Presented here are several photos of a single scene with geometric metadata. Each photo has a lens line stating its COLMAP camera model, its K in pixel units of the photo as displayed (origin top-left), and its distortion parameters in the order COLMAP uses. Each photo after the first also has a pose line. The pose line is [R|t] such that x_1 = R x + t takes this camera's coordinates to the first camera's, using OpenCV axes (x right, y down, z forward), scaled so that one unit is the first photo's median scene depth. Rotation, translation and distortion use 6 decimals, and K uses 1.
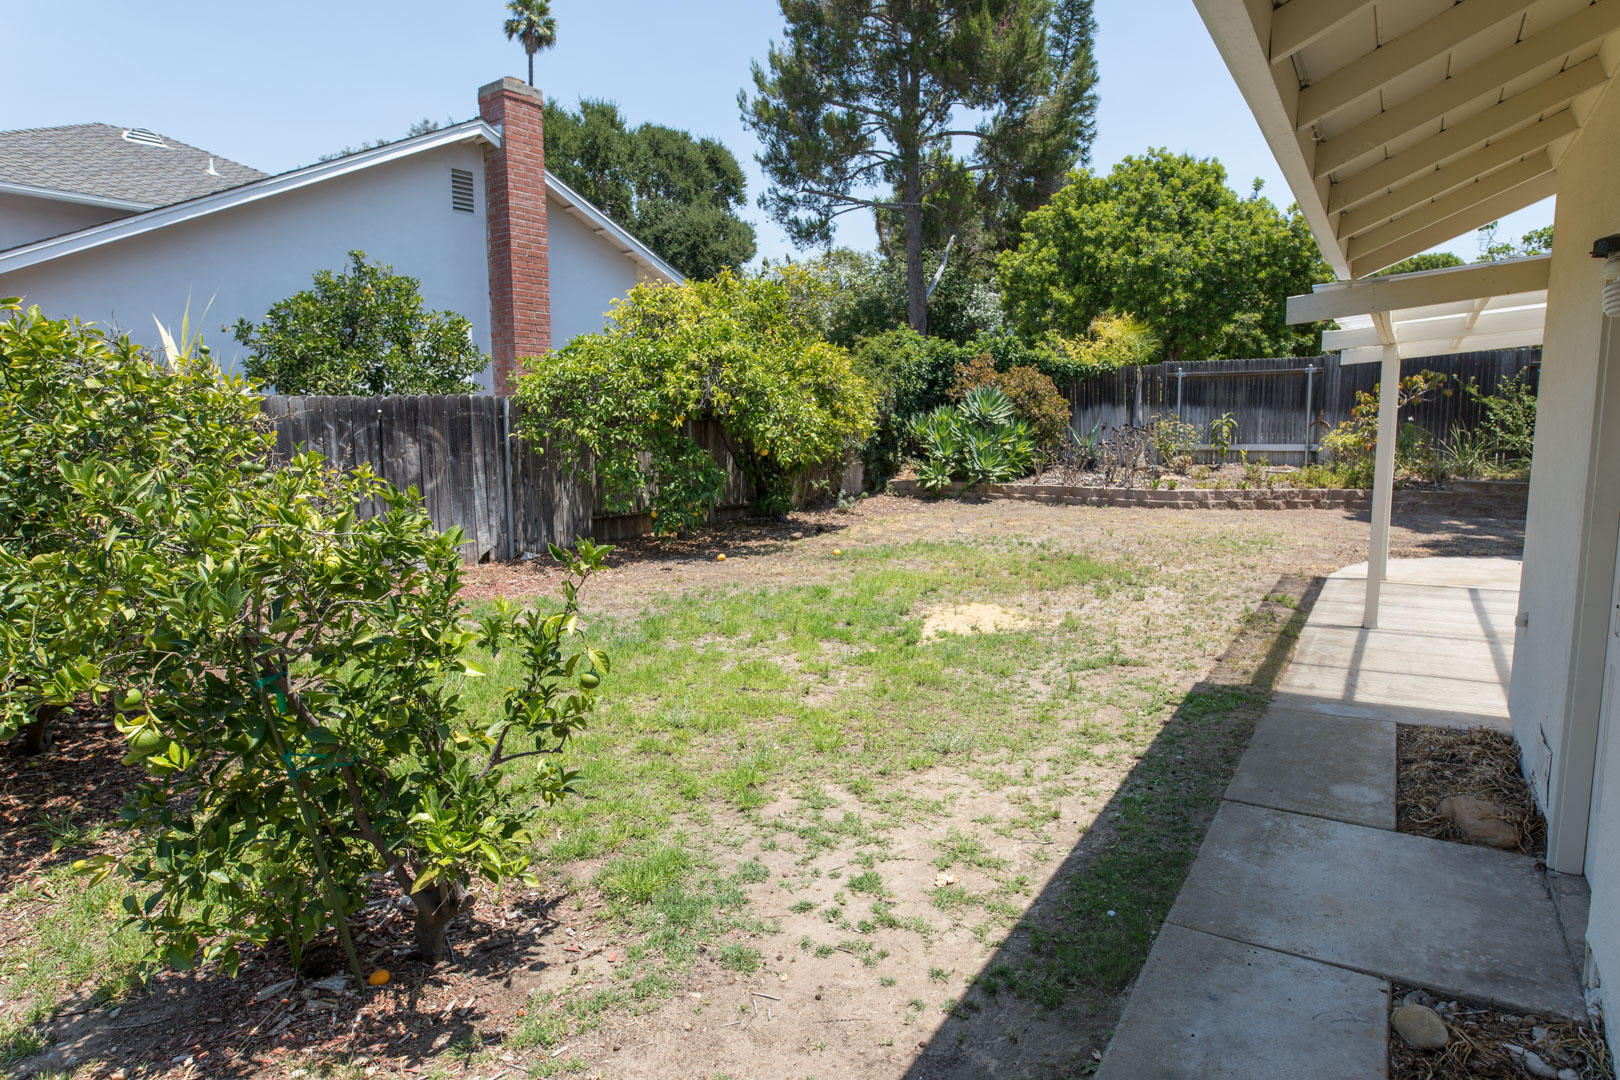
lens RADIAL K [[927.5, 0, 811.5], [0, 927.5, 537.4], [0, 0, 1]] dist [0.002526, -0.000592]
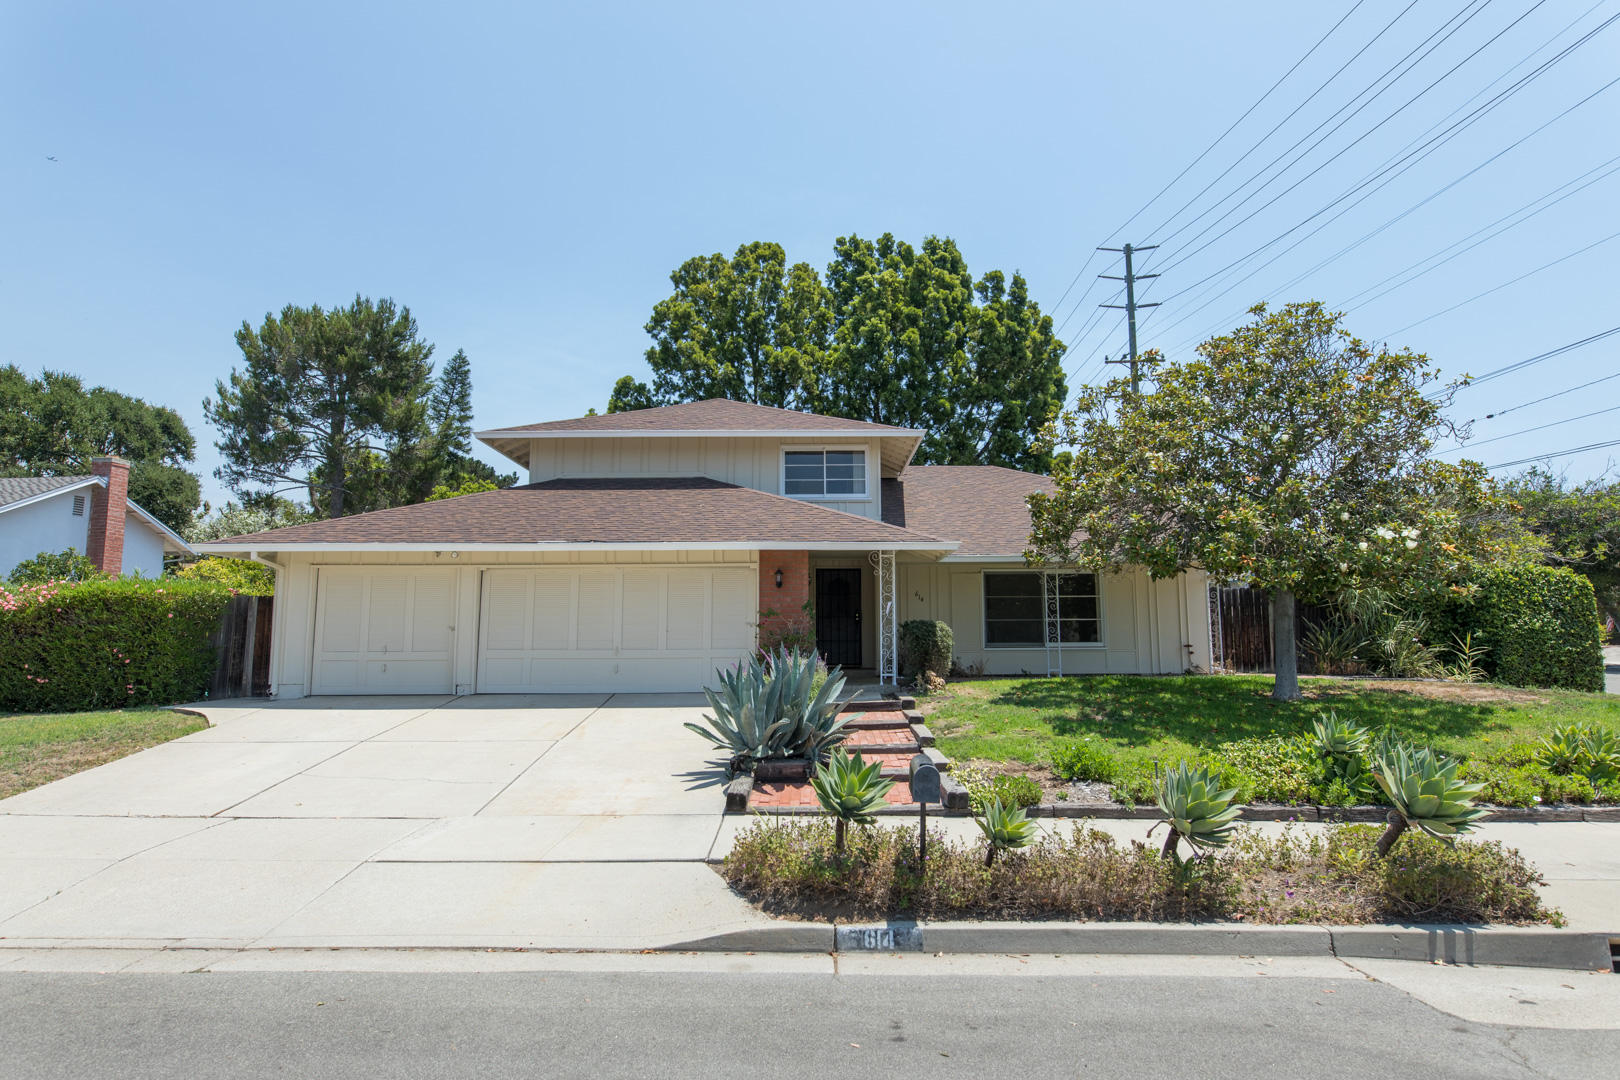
lens RADIAL K [[927.5, 0, 808.3], [0, 927.5, 535.2], [0, 0, 1]] dist [0.002526, -0.000592]
pose [[0.842106, 0.066539, 0.535191, -0.046163], [0.063851, 0.973079, -0.221448, 0.097423], [-0.535519, 0.220655, 0.815188, -0.603237]]
